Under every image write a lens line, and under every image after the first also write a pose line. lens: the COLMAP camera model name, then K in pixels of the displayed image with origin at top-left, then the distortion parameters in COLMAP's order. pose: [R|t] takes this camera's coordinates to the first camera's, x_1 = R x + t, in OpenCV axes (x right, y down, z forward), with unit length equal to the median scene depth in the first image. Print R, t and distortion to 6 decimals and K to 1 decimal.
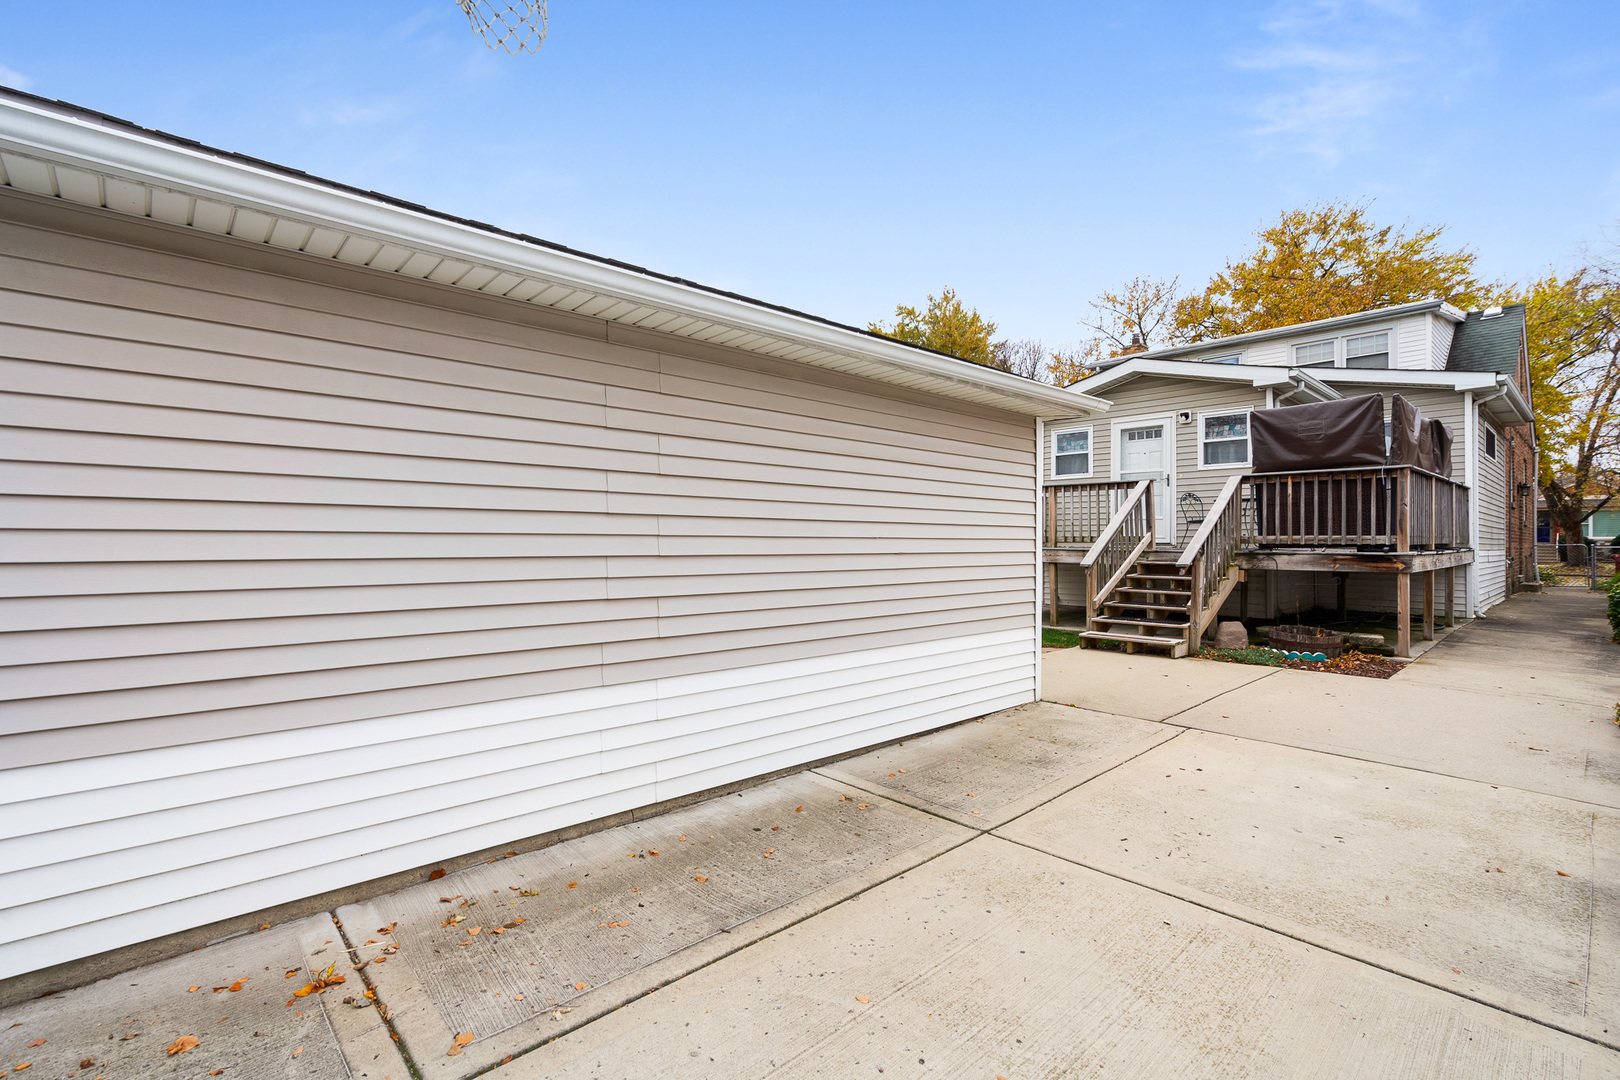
lens RADIAL K [[725.5, 0, 810.0], [0, 725.5, 540.0], [0, 0, 1]] dist [-0.000071, 0.000148]
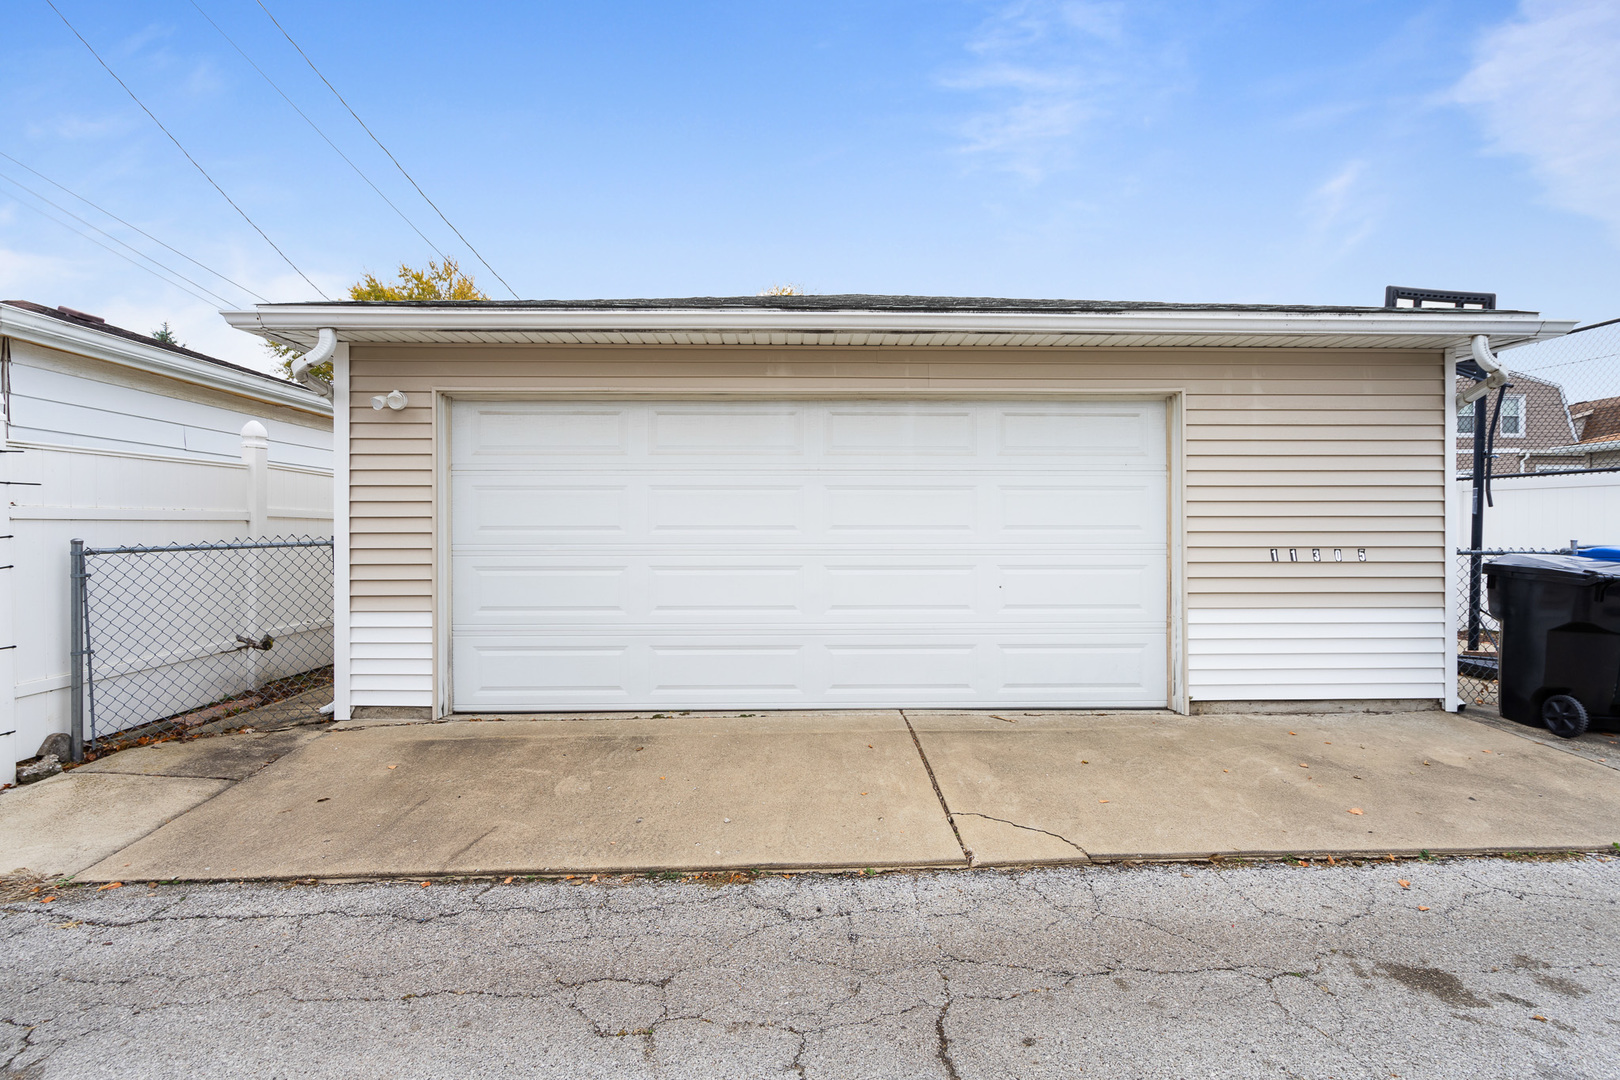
lens RADIAL K [[725.5, 0, 810.0], [0, 725.5, 540.0], [0, 0, 1]] dist [-0.000071, 0.000148]
pose [[0.650990, -0.011881, 0.758993, -0.587246], [-0.001351, 0.999858, 0.016810, 0.008579], [-0.759085, -0.011969, 0.650881, 0.046608]]
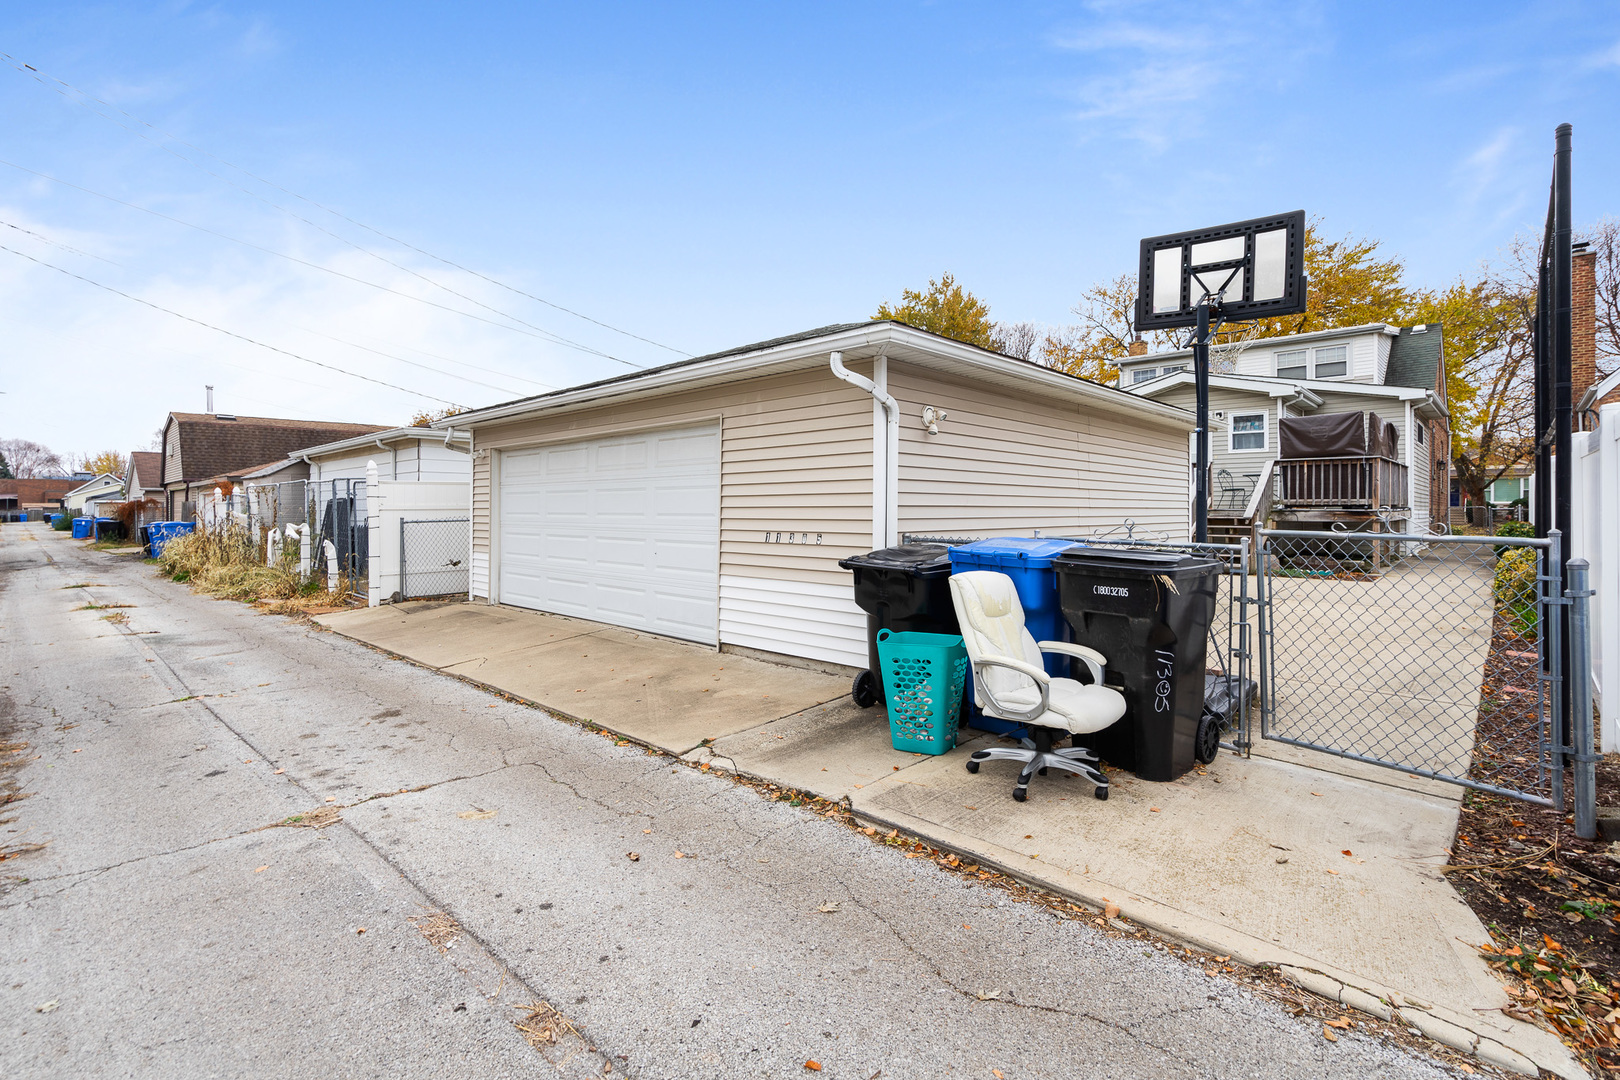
lens RADIAL K [[746.0, 0, 807.4], [0, 746.0, 509.4], [0, 0, 1]] dist [-0.000635, 0.000075]
pose [[0.997044, -0.001752, 0.076816, -0.274637], [0.001397, 0.999988, 0.004679, 0.003528], [-0.076823, -0.004558, 0.997034, -0.268544]]
